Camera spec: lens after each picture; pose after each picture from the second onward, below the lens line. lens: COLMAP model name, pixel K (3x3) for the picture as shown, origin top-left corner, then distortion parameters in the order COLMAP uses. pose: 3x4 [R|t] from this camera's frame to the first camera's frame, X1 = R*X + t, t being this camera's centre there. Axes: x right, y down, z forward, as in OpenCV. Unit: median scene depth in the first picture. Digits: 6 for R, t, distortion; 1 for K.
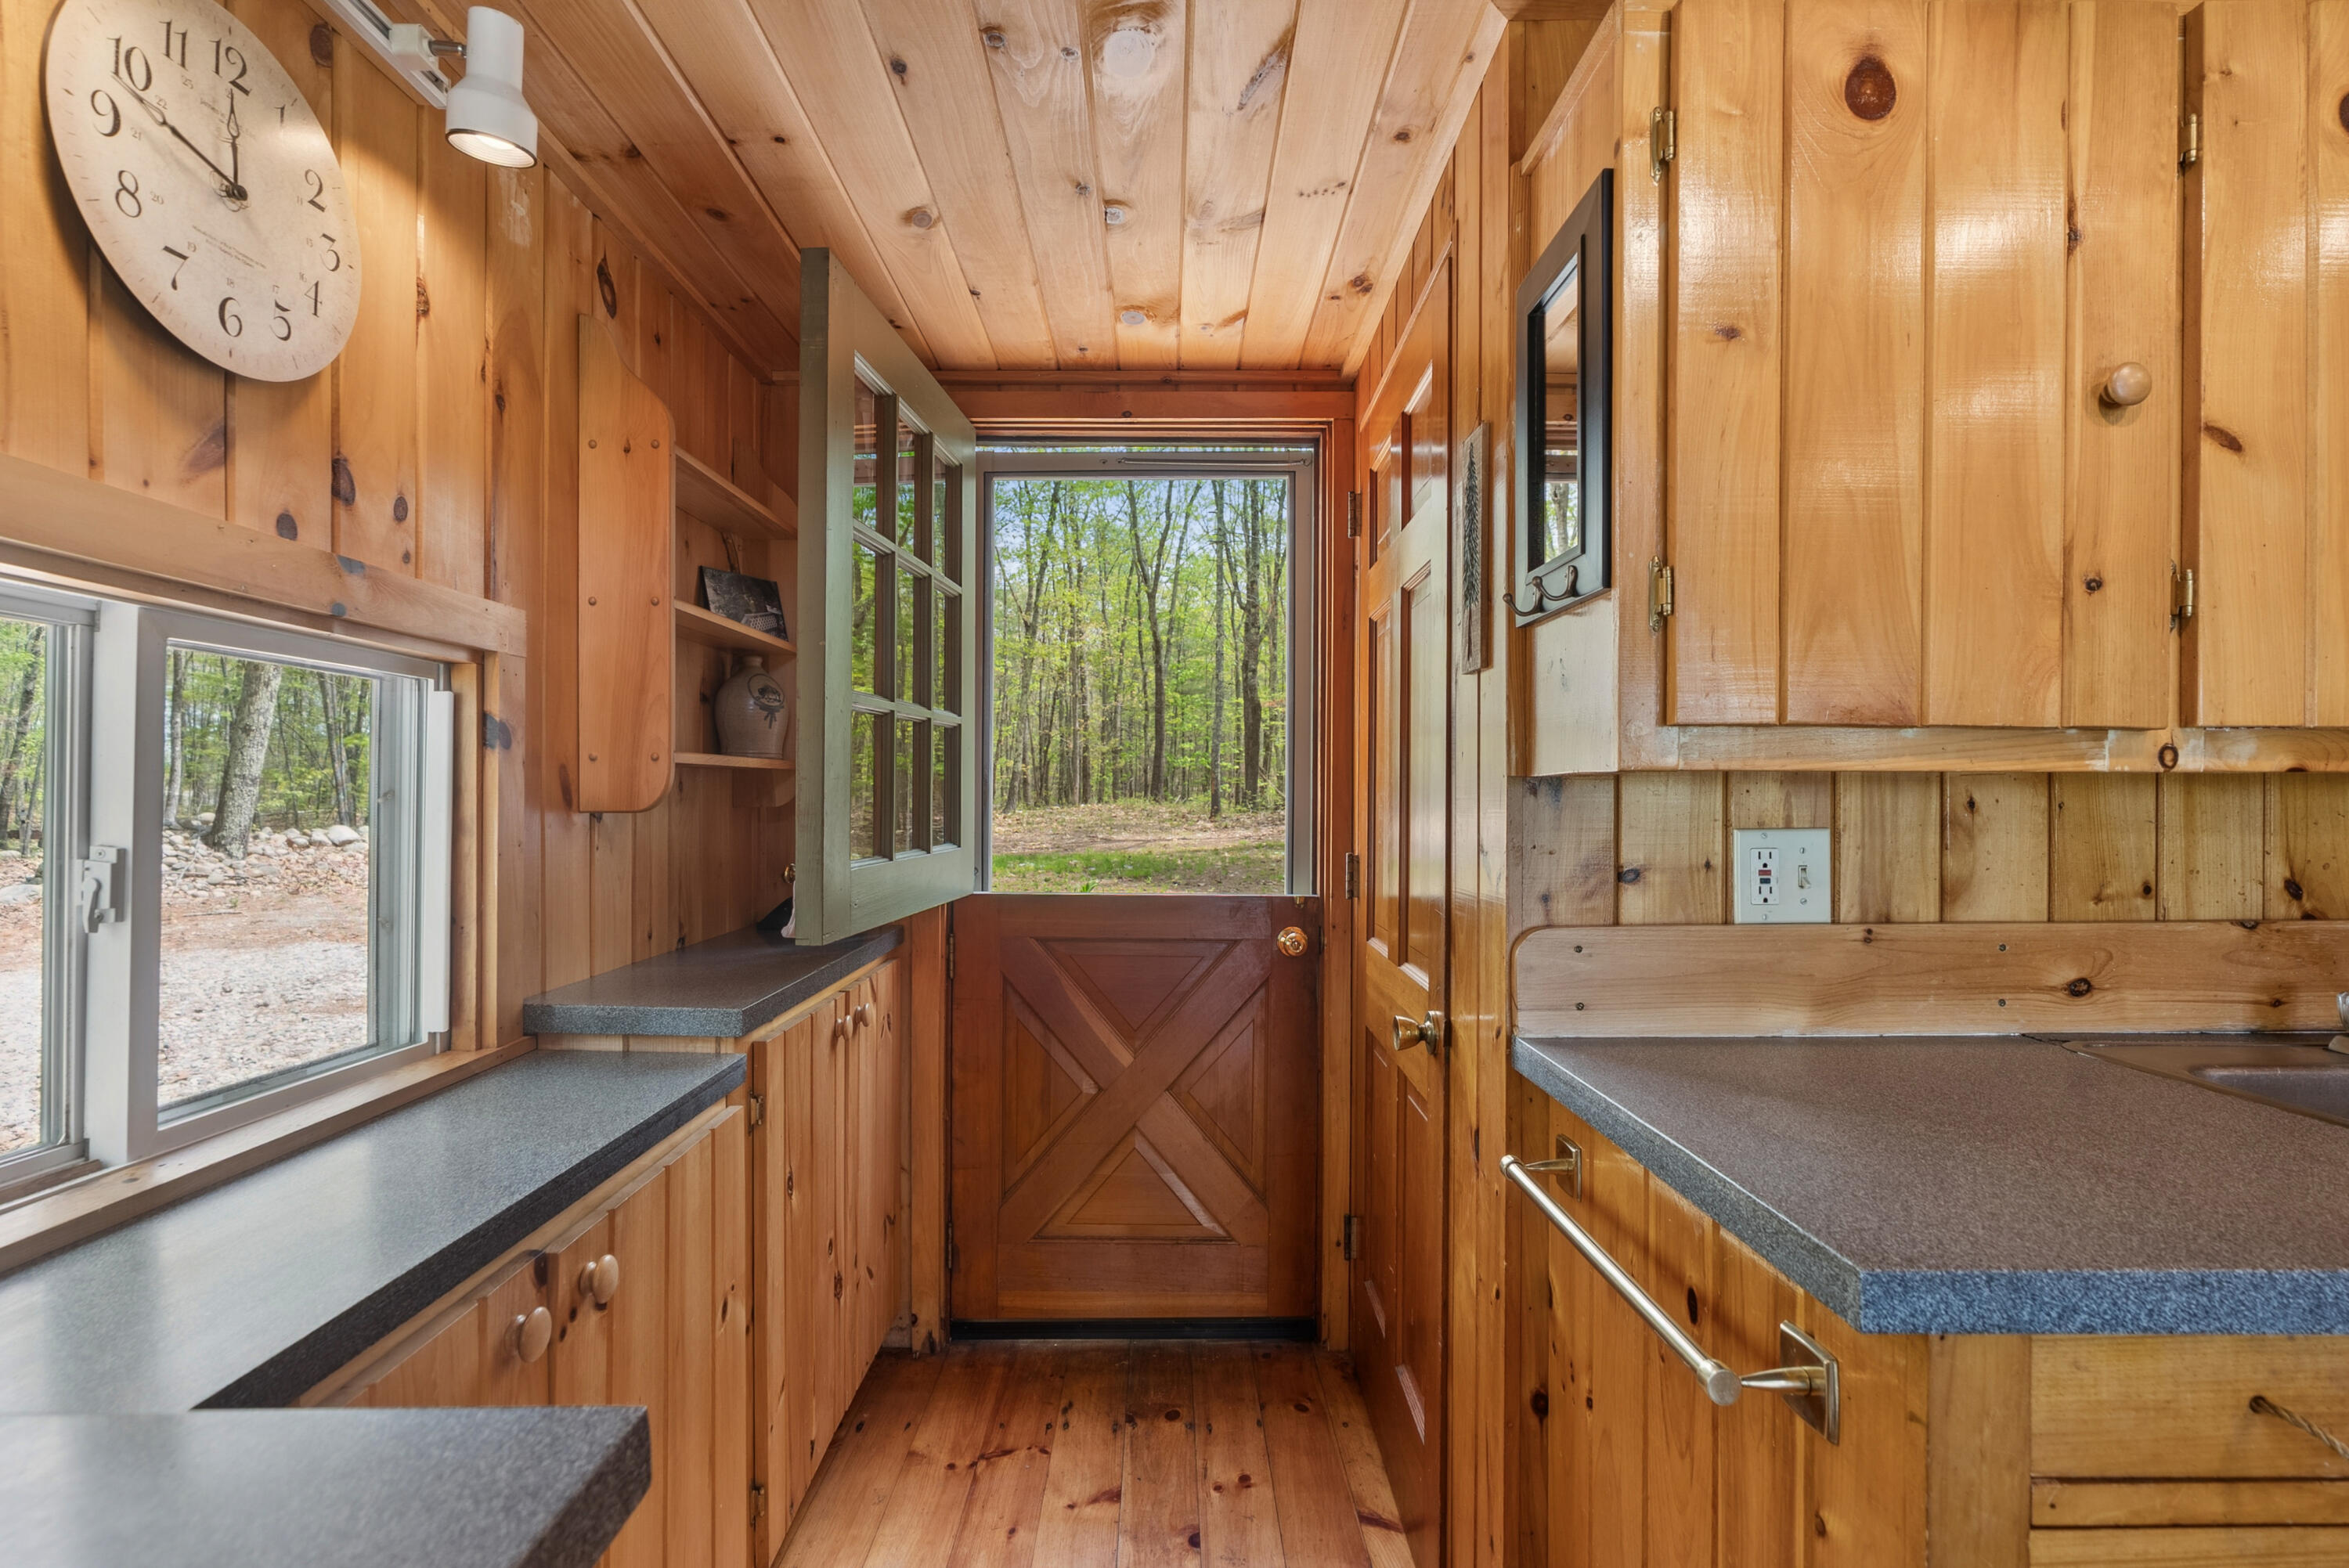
lens RADIAL K [[1076.8, 0, 1157.7], [0, 1076.8, 799.2], [0, 0, 1]] dist [-0.014207, 0.005845]
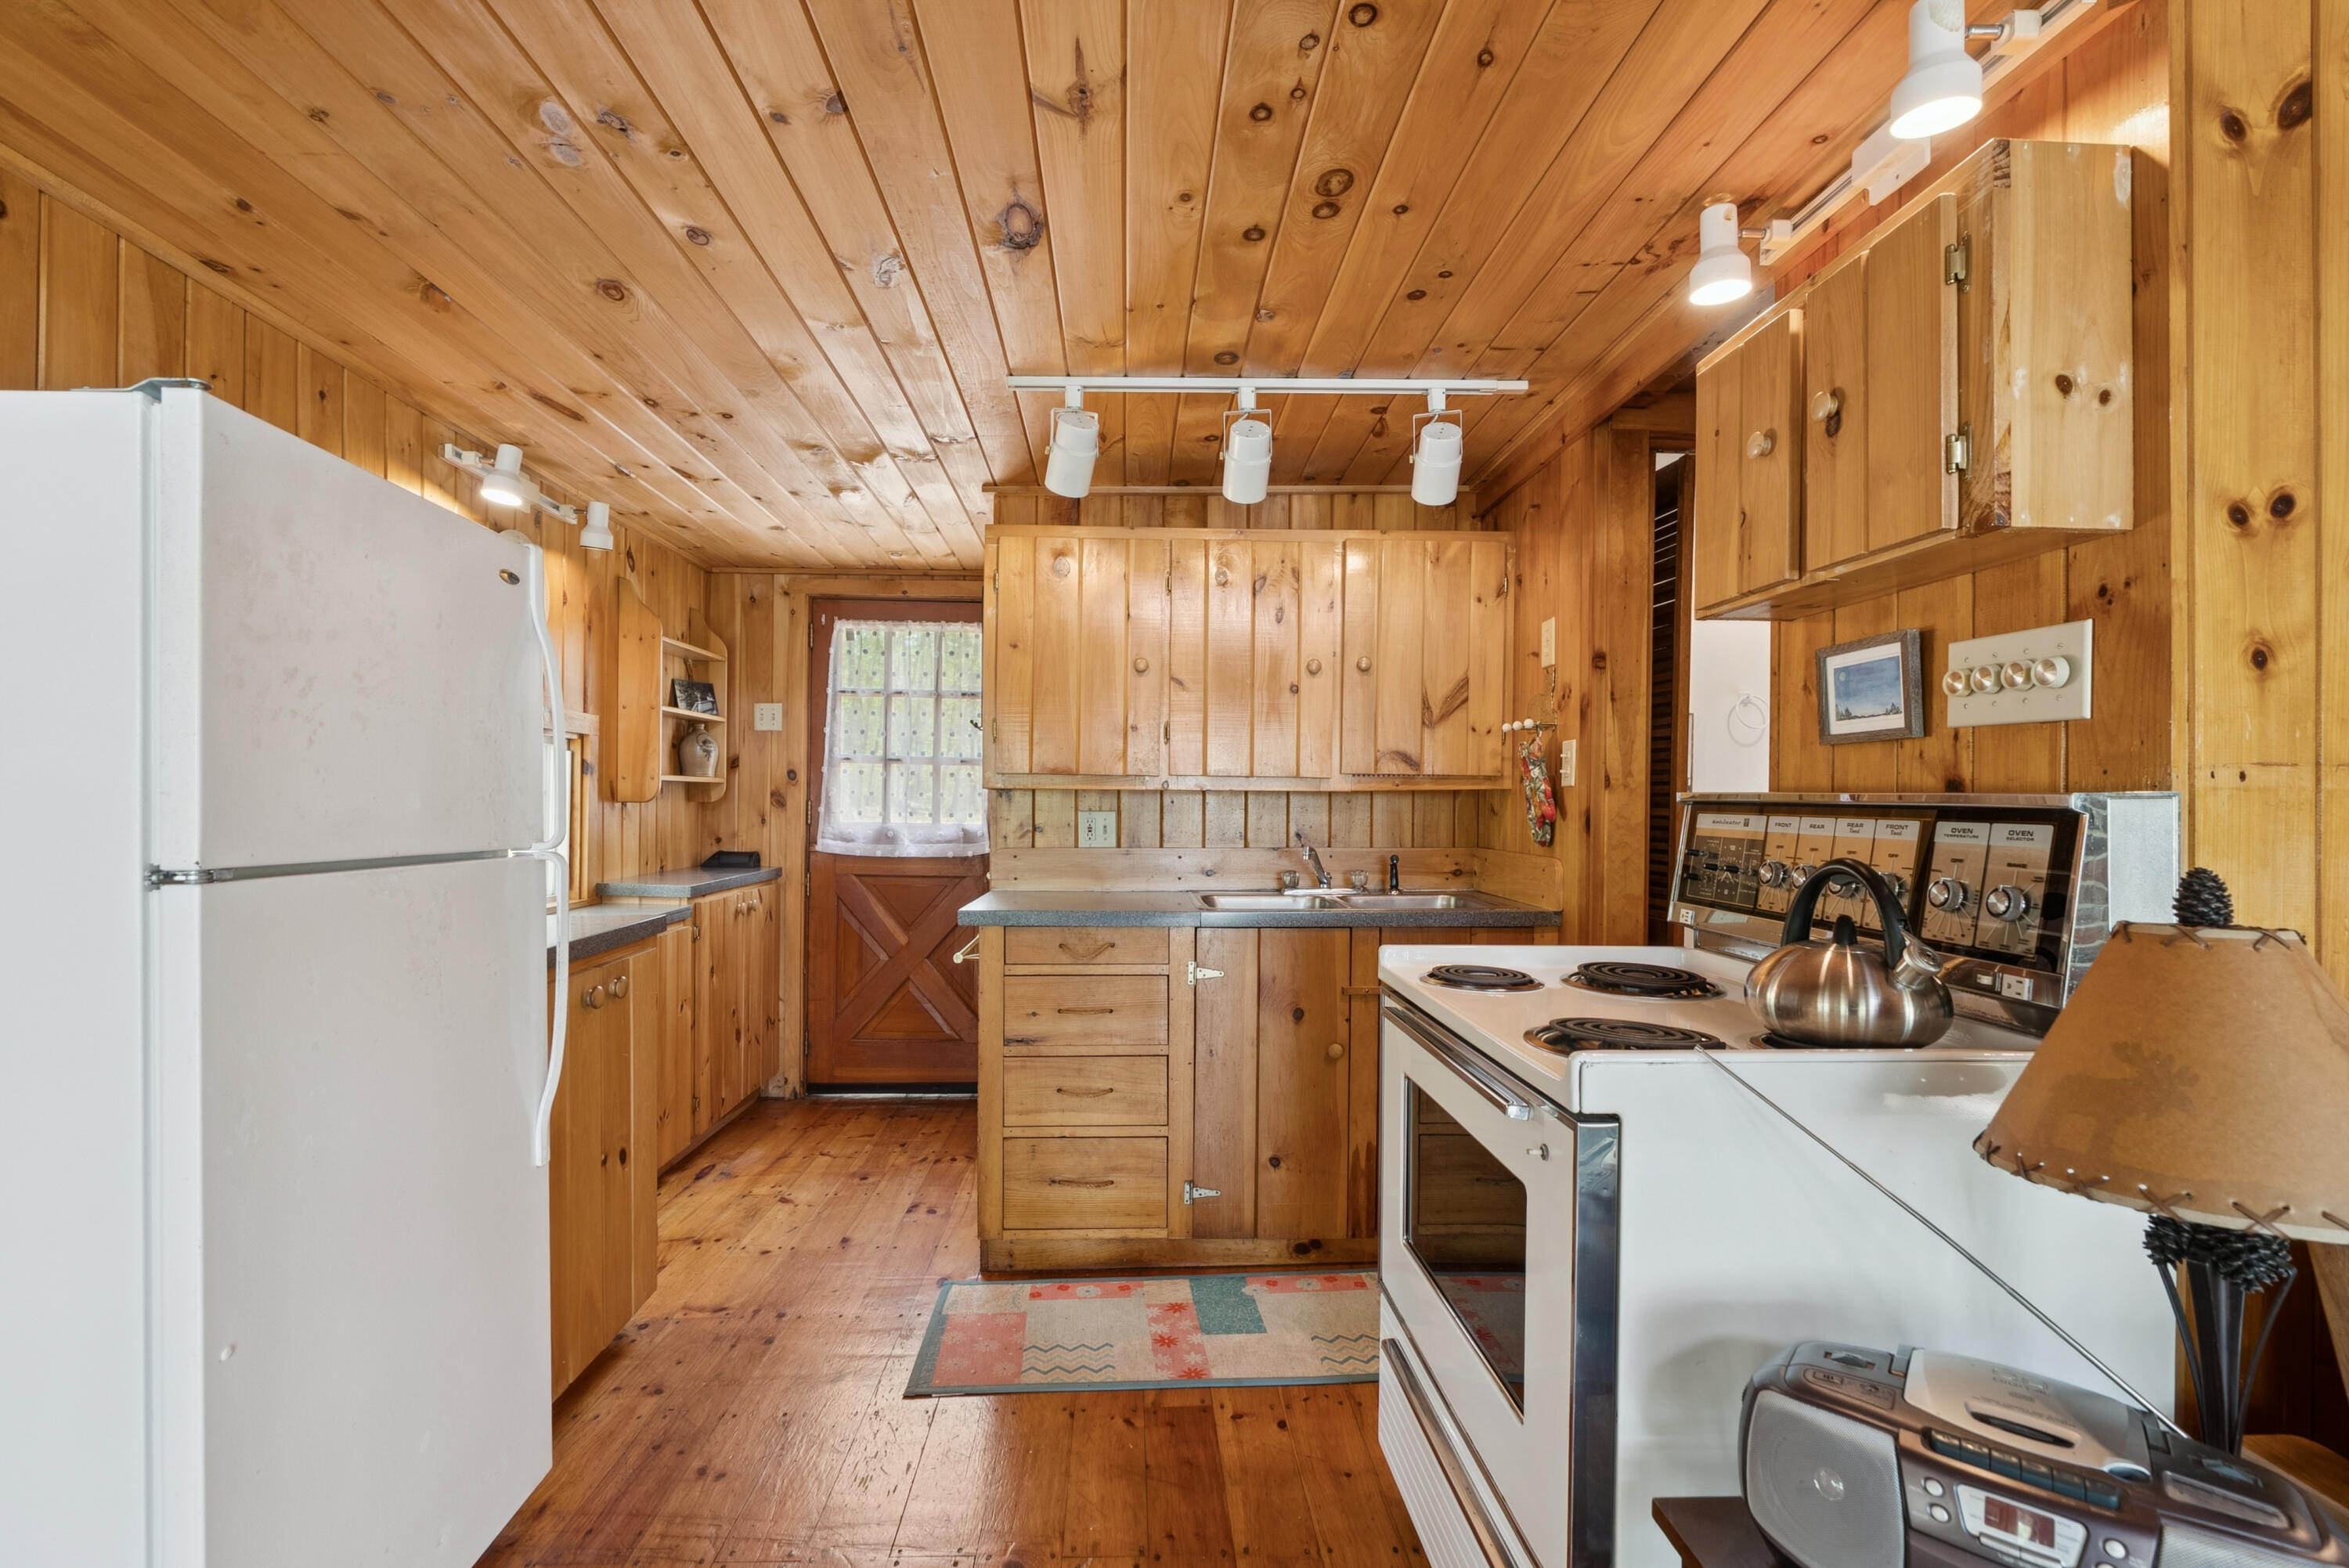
lens RADIAL K [[1076.8, 0, 1155.6], [0, 1076.8, 796.5], [0, 0, 1]] dist [-0.014207, 0.005845]
pose [[0.999462, 0.006583, 0.032140, 0.496261], [-0.006365, 0.999956, -0.006872, 0.007990], [-0.032184, 0.006664, 0.999460, -1.241734]]
